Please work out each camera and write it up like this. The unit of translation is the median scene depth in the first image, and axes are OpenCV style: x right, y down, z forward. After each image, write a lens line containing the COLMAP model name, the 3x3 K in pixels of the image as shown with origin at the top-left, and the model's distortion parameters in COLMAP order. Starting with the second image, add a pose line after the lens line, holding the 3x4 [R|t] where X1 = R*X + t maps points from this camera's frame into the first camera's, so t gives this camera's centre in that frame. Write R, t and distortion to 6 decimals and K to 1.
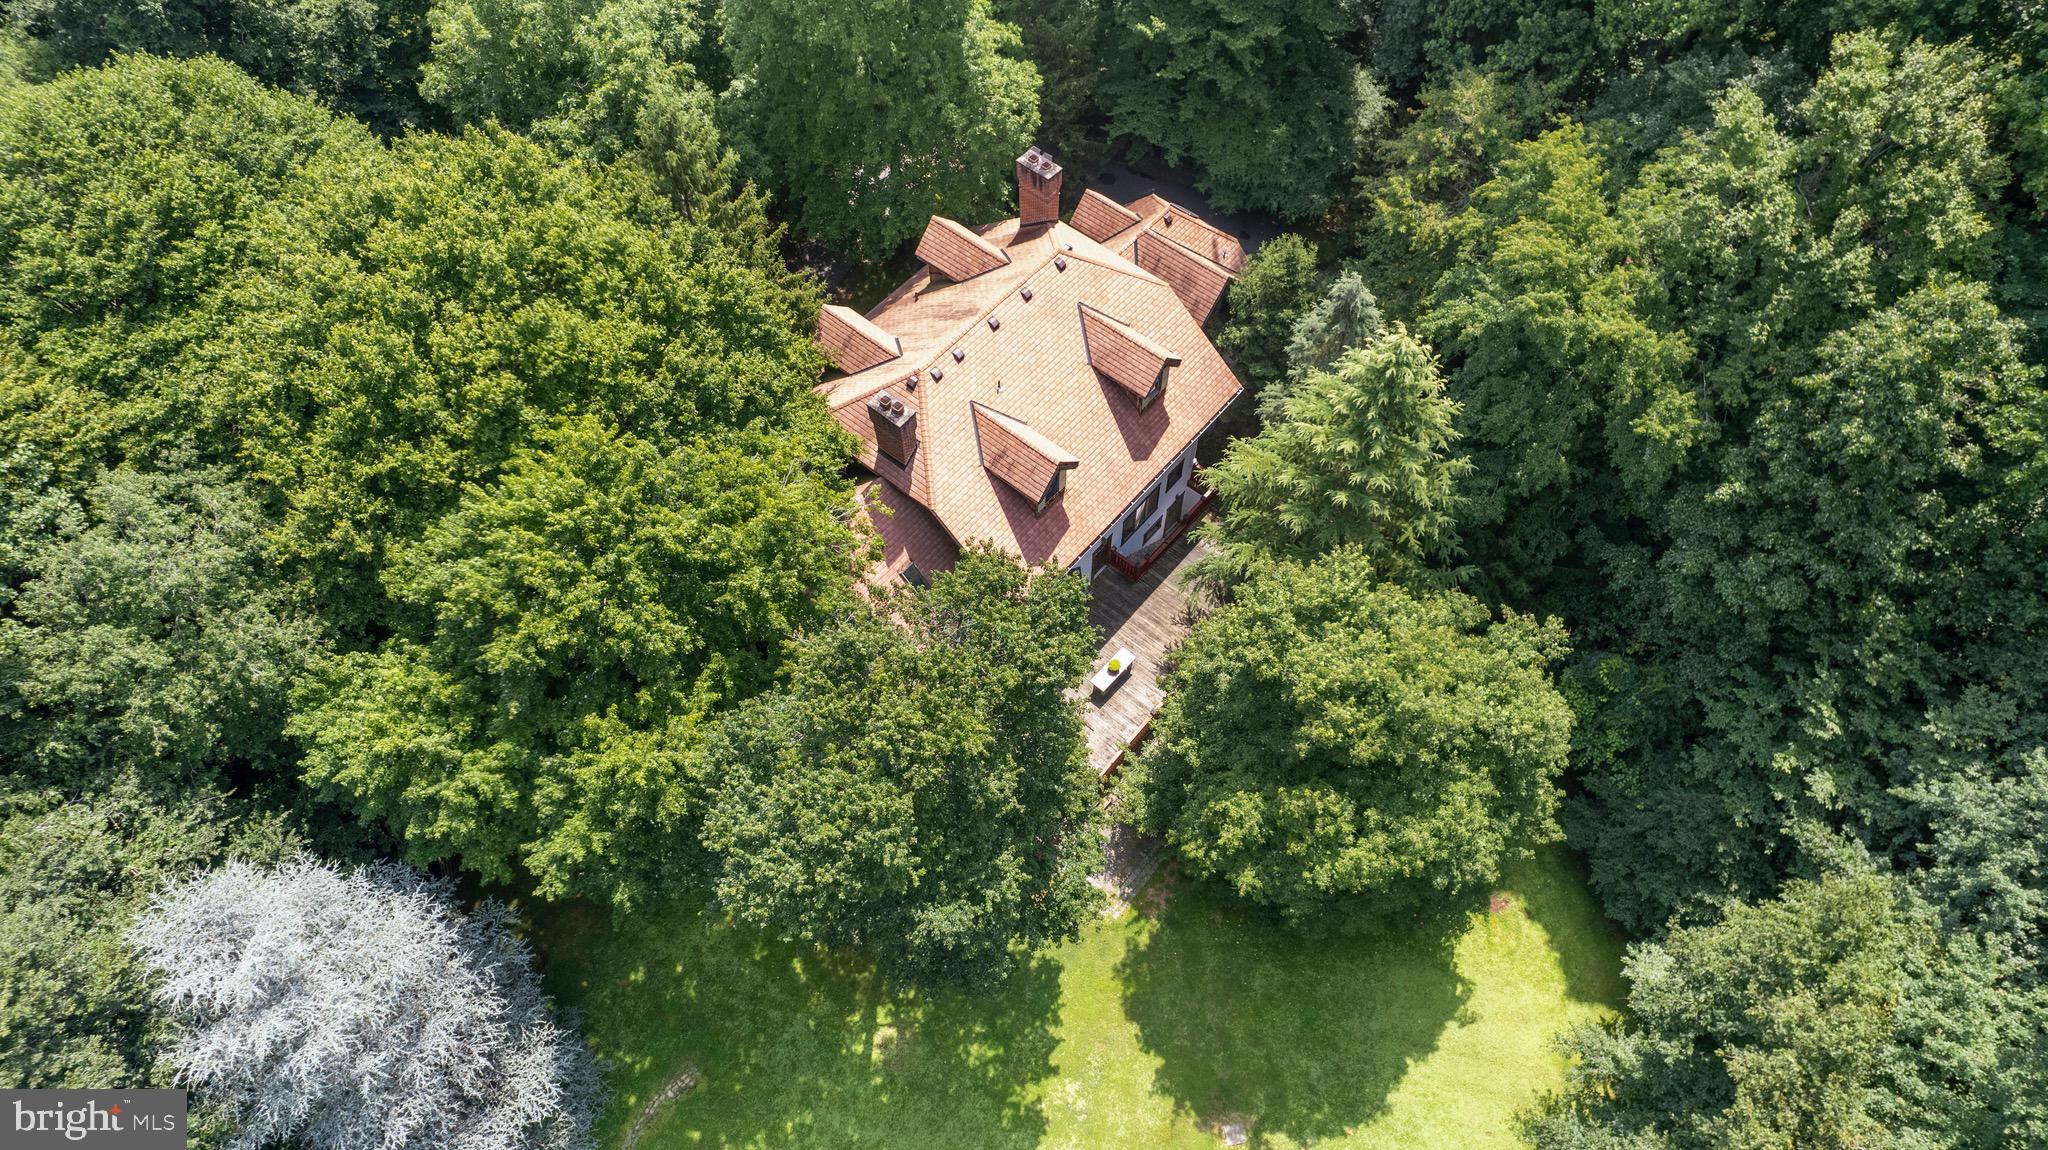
lens RADIAL K [[1319.5, 0, 1021.5], [0, 1319.5, 586.5], [0, 0, 1]] dist [-0.009472, -0.000760]
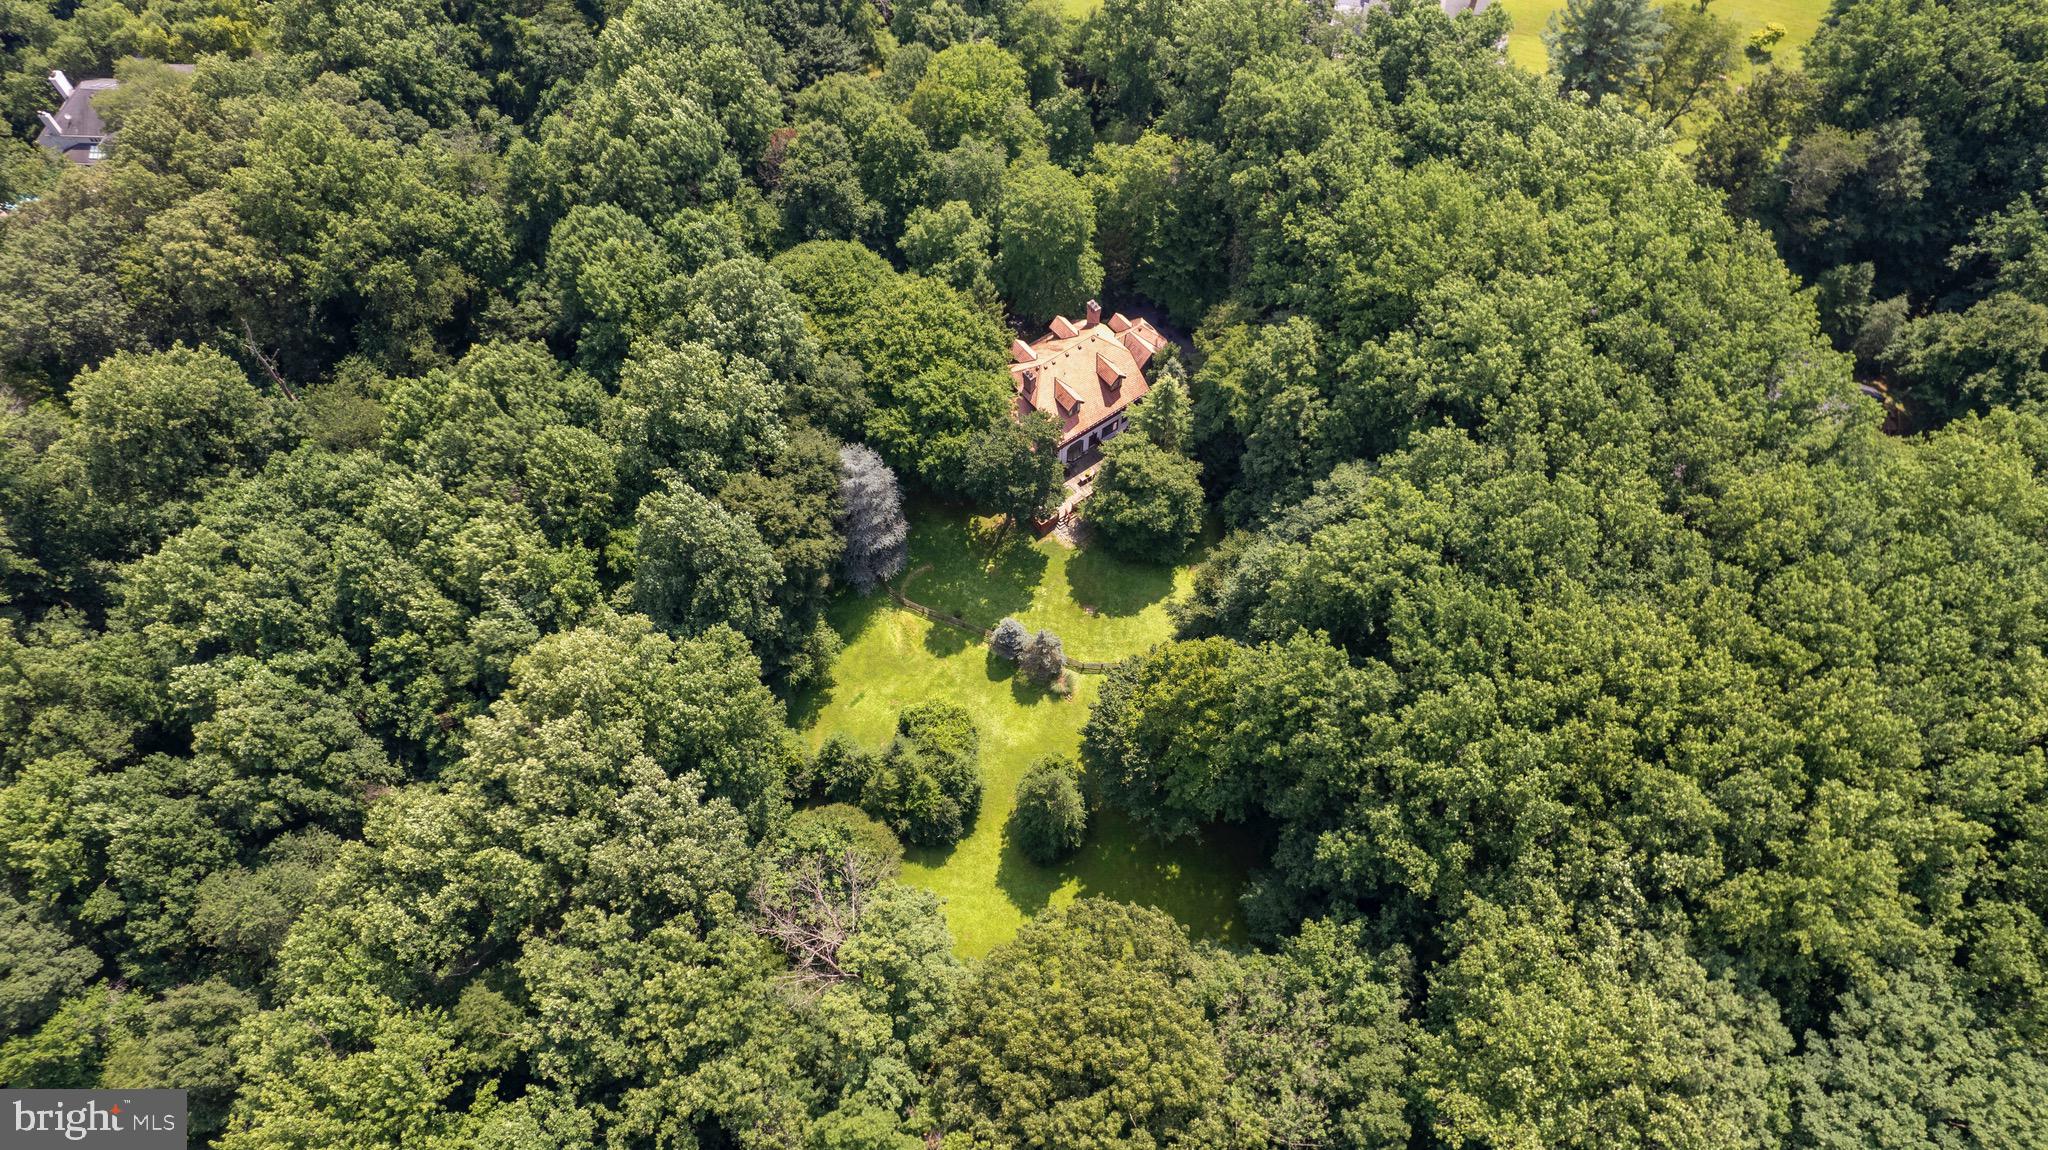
lens RADIAL K [[1319.5, 0, 1023.4], [0, 1319.5, 566.7], [0, 0, 1]] dist [-0.009472, -0.000760]
pose [[0.976083, 0.187404, -0.110190, 0.396867], [-0.190538, 0.981505, -0.018538, 0.467832], [0.104678, 0.039091, 0.993738, -2.637885]]
